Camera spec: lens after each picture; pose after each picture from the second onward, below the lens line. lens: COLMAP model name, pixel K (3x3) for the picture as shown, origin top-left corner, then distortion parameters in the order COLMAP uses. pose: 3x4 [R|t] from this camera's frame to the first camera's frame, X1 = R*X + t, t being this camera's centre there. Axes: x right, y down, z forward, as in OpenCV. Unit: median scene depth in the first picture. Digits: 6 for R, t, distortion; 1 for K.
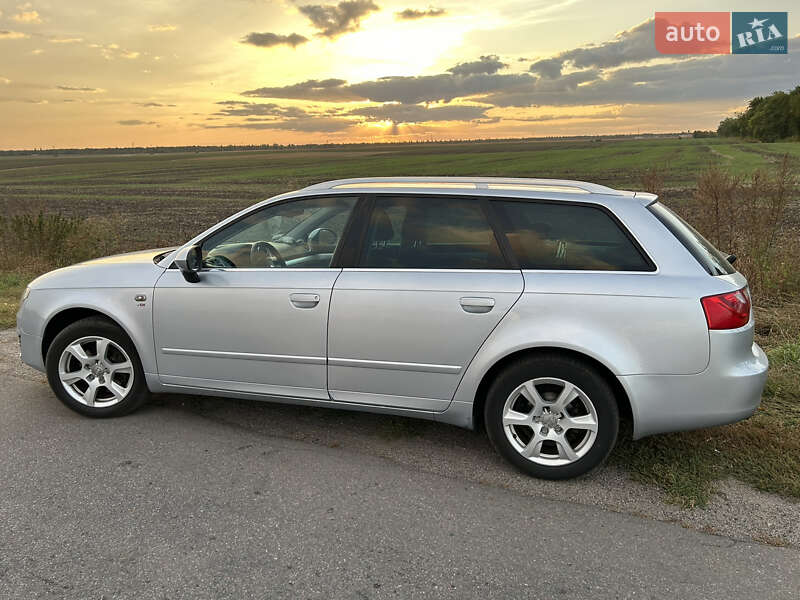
lens RADIAL K [[597.0, 0, 407.4], [0, 597.0, 300.4], [0, 0, 1]] dist [0.053422, -0.060465]
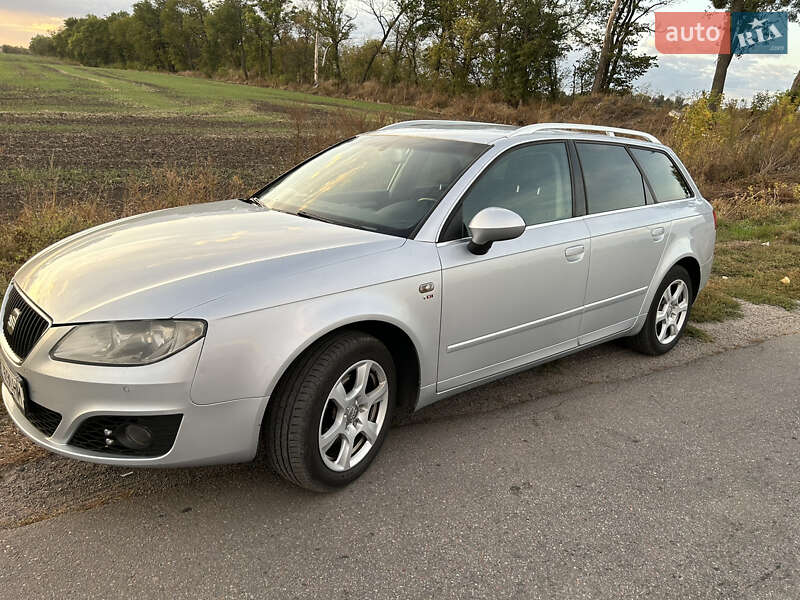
lens RADIAL K [[591.8, 0, 400.0], [0, 591.8, 300.0], [0, 0, 1]] dist [0.063826, -0.073665]
pose [[0.544085, -0.210579, 0.812175, -1.004659], [0.111231, 0.977552, 0.178943, -0.115586], [-0.831624, -0.007021, 0.555294, 0.612778]]
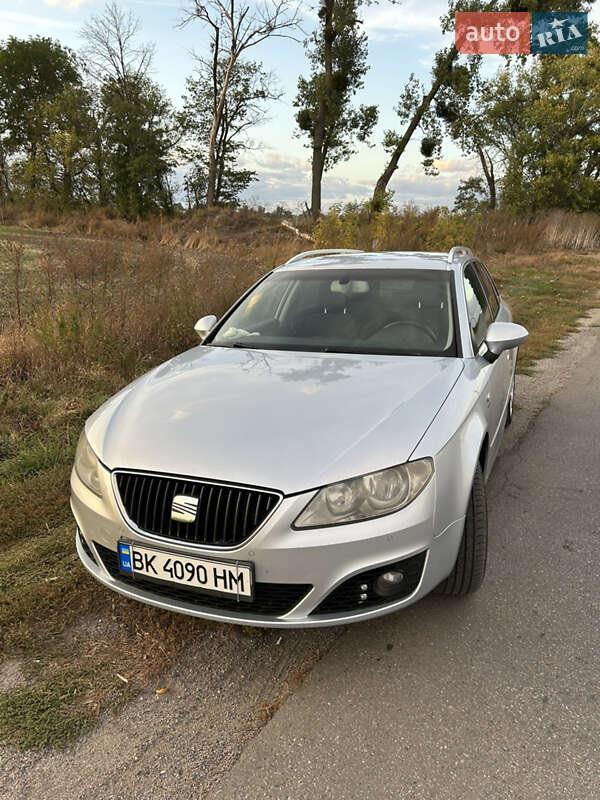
lens RADIAL K [[606.8, 0, 300.0], [0, 606.8, 400.0], [0, 0, 1]] dist [-0.008336, -0.004180]
pose [[0.094664, -0.249305, 0.963787, -1.232645], [0.198150, 0.953482, 0.227177, -0.232561], [-0.975590, 0.169469, 0.139660, 1.097883]]
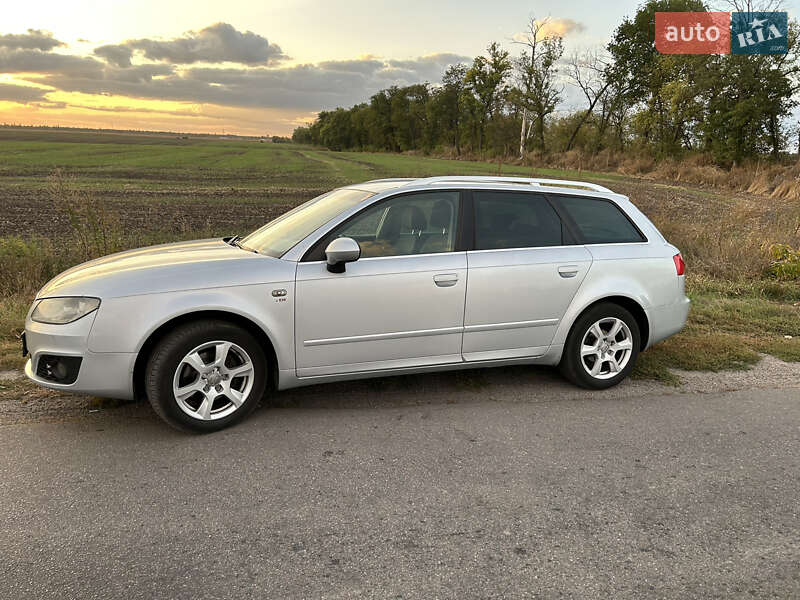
lens RADIAL K [[597.0, 0, 407.4], [0, 597.0, 300.4], [0, 0, 1]] dist [0.053422, -0.060465]
pose [[0.793903, -0.092780, 0.600924, -0.832704], [0.091409, 0.995270, 0.032902, -0.004760], [-0.601135, 0.028808, 0.798628, 0.101057]]
